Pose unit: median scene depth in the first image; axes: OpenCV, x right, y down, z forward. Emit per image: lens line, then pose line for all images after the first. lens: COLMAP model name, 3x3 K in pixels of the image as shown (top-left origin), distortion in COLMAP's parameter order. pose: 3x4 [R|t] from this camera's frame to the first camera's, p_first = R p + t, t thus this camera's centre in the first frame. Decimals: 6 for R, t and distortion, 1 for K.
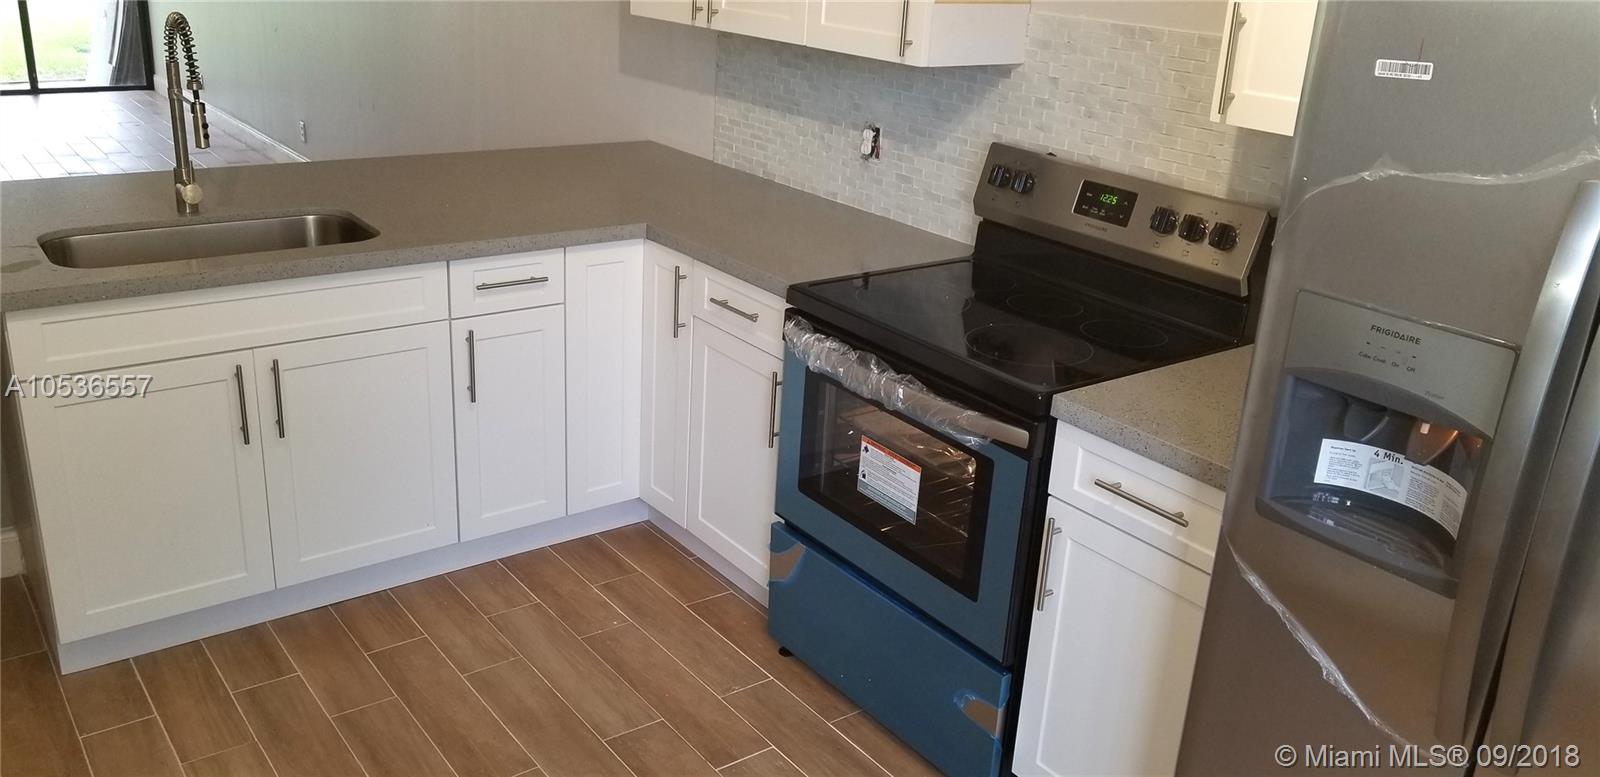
lens RADIAL K [[1262.6, 0, 800.5], [0, 1262.6, 364.7], [0, 0, 1]] dist [0.001863, -0.003098]
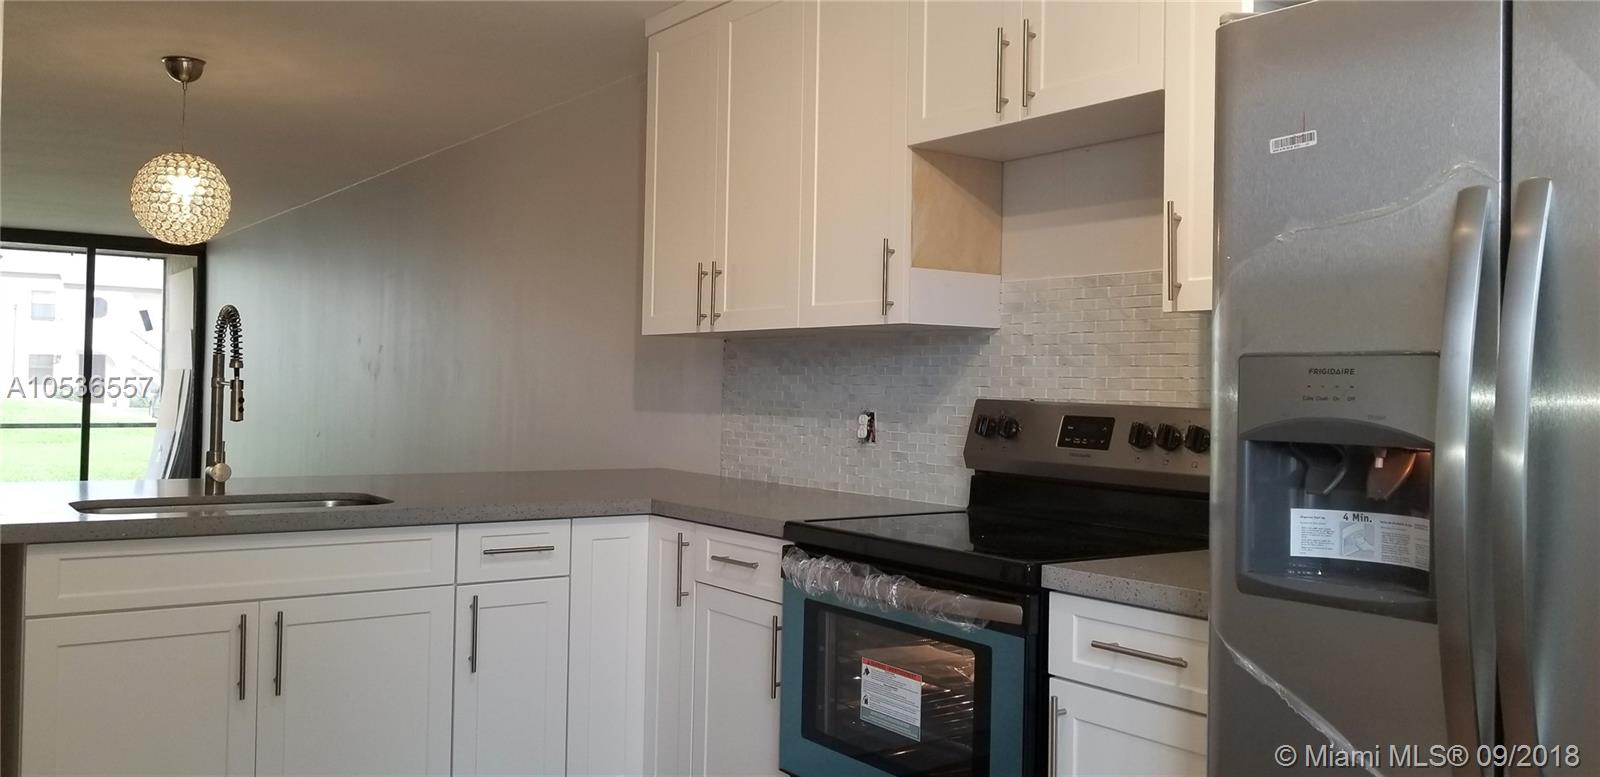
lens RADIAL K [[1259.7, 0, 796.3], [0, 1259.7, 359.0], [0, 0, 1]] dist [-0.002115, -0.002374]
pose [[0.999143, -0.037144, -0.018272, 0.022667], [0.028199, 0.933885, -0.356460, 0.174893], [0.030304, 0.355639, 0.934132, -0.001589]]
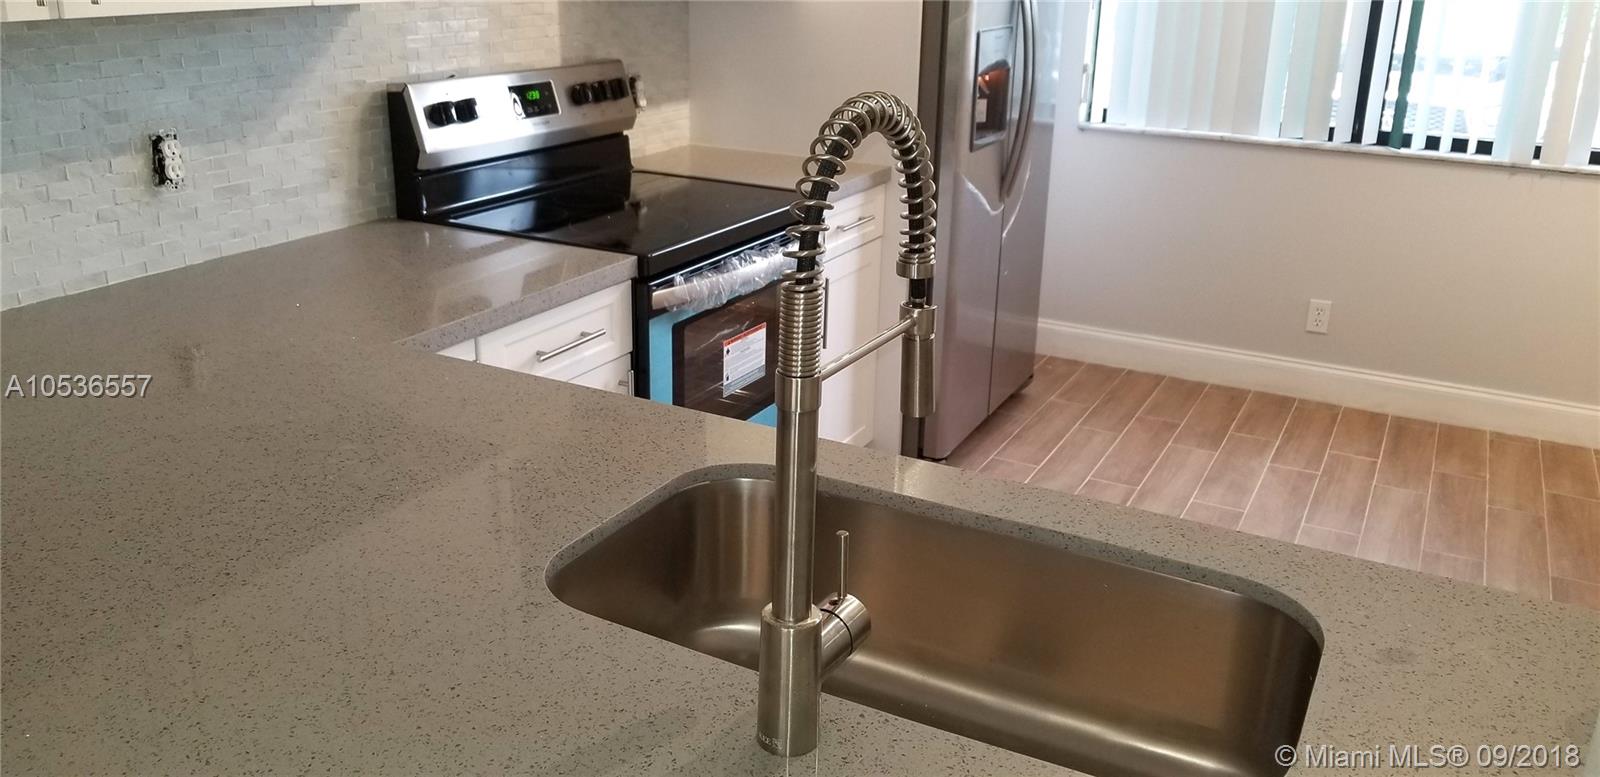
lens RADIAL K [[1262.6, 0, 800.5], [0, 1262.6, 364.7], [0, 0, 1]] dist [0.001863, -0.003098]
pose [[-0.416091, -0.354284, 0.837467, -0.791560], [0.263799, 0.834341, 0.484029, -0.384419], [-0.870217, 0.422324, -0.253702, 1.134580]]
